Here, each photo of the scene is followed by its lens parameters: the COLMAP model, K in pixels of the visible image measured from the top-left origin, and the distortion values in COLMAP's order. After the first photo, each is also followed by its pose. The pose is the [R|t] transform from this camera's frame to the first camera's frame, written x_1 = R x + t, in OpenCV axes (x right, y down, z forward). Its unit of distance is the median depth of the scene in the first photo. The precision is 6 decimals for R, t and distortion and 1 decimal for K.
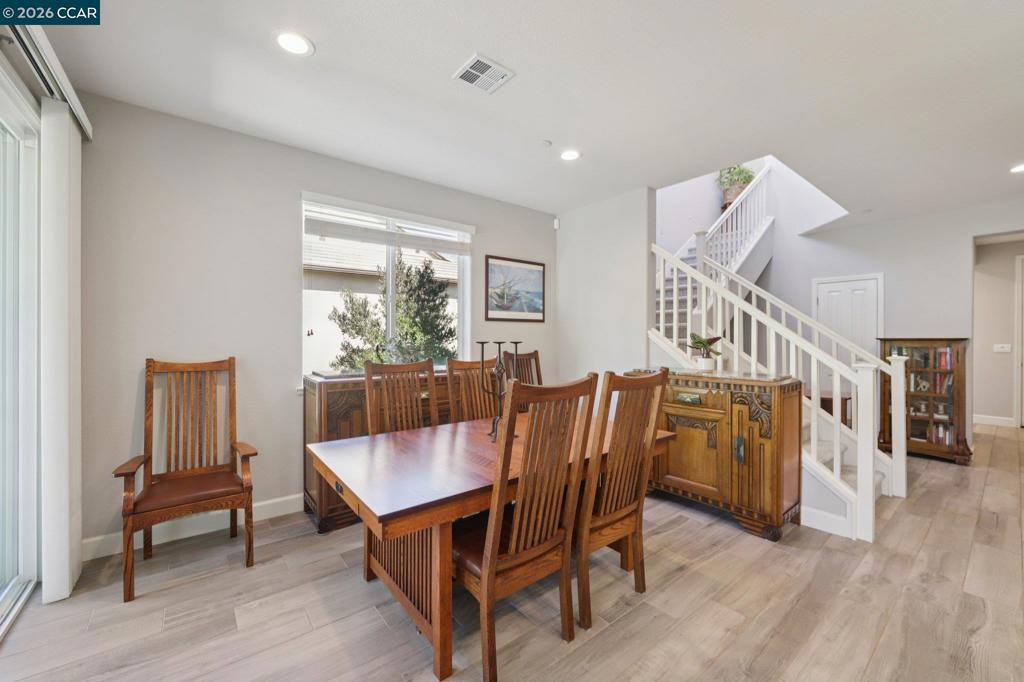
lens RADIAL K [[408.1, 0, 519.3], [0, 408.1, 339.5], [0, 0, 1]] dist [-0.012178, 0.002253]
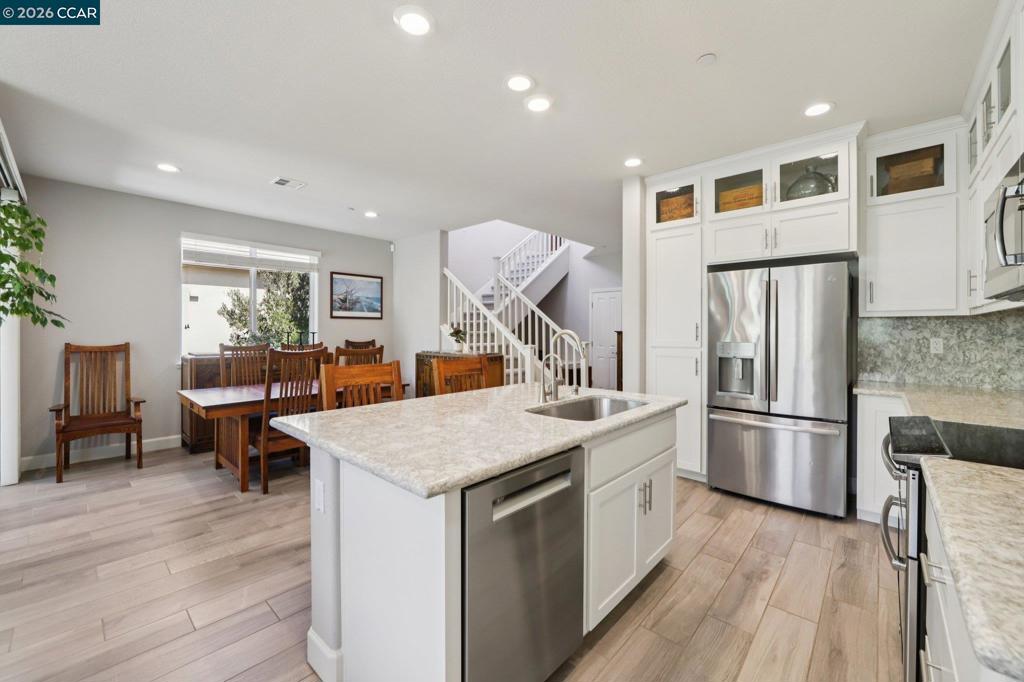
lens RADIAL K [[408.1, 0, 521.8], [0, 408.1, 332.0], [0, 0, 1]] dist [-0.012178, 0.002253]
pose [[0.985932, 0.001495, 0.167142, 0.373917], [-0.001217, 0.999998, -0.001765, 0.003969], [-0.167144, 0.001537, 0.985931, -0.558047]]
